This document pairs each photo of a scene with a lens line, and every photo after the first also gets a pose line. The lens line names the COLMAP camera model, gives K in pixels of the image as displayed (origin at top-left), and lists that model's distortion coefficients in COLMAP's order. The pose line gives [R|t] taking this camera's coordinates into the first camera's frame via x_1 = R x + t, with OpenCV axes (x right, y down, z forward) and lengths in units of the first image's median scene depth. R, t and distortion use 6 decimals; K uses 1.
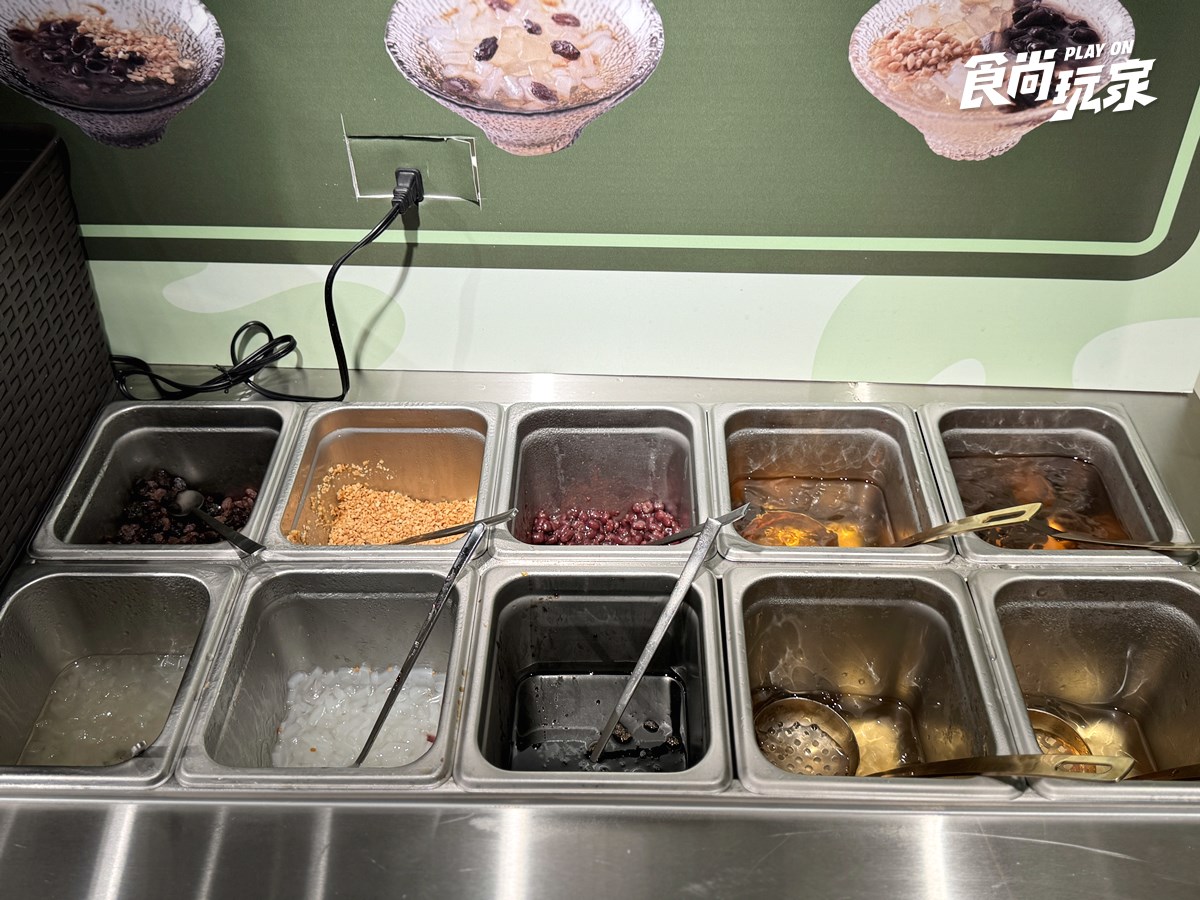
lens RADIAL K [[1104.9, 0, 600.0], [0, 1104.9, 450.0], [0, 0, 1]] dist [0.009358, -0.010815]
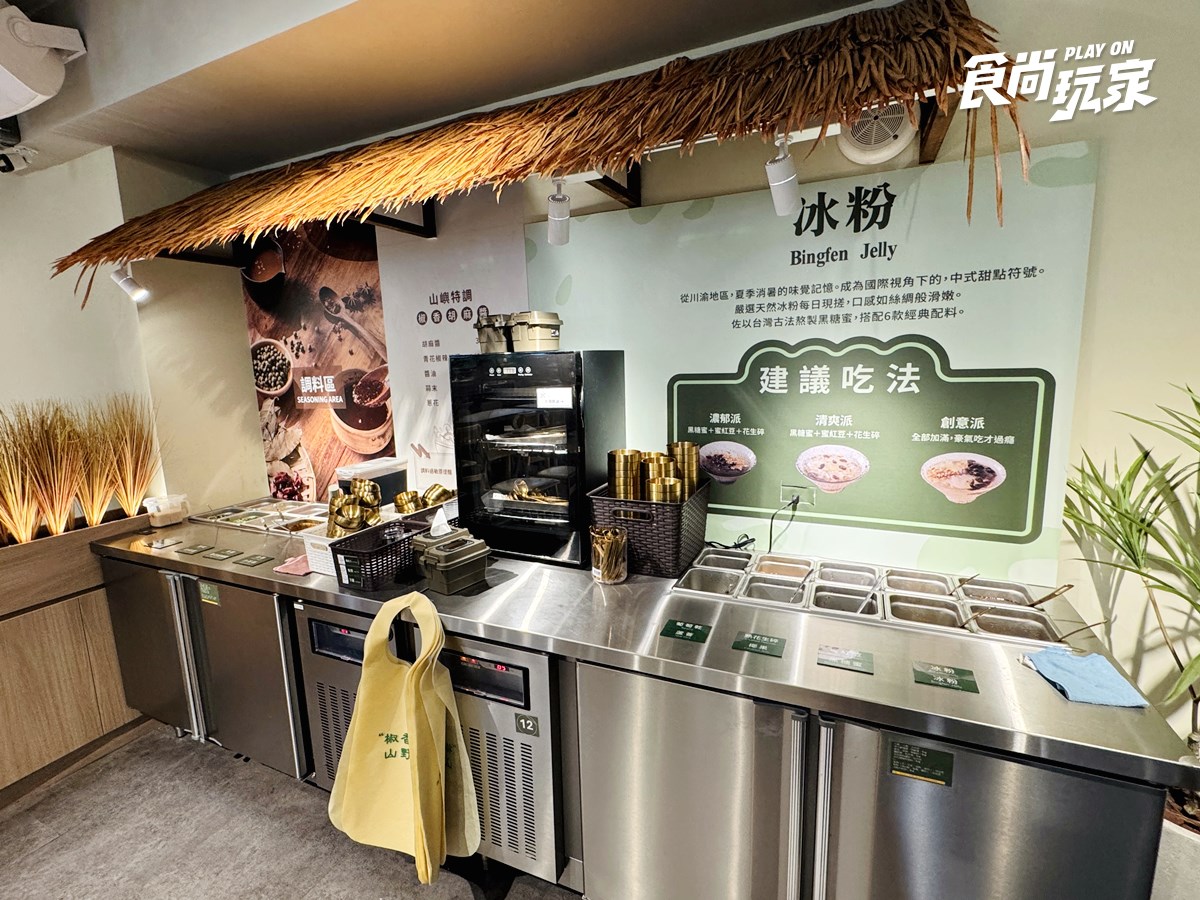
lens RADIAL K [[567.2, 0, 581.0], [0, 567.2, 453.5], [0, 0, 1]] dist [0.002391, 0.000177]
pose [[0.912712, 0.062708, -0.403763, -0.068175], [-0.264740, 0.843444, -0.467455, 0.819188], [0.311238, 0.533545, 0.786423, -0.973263]]
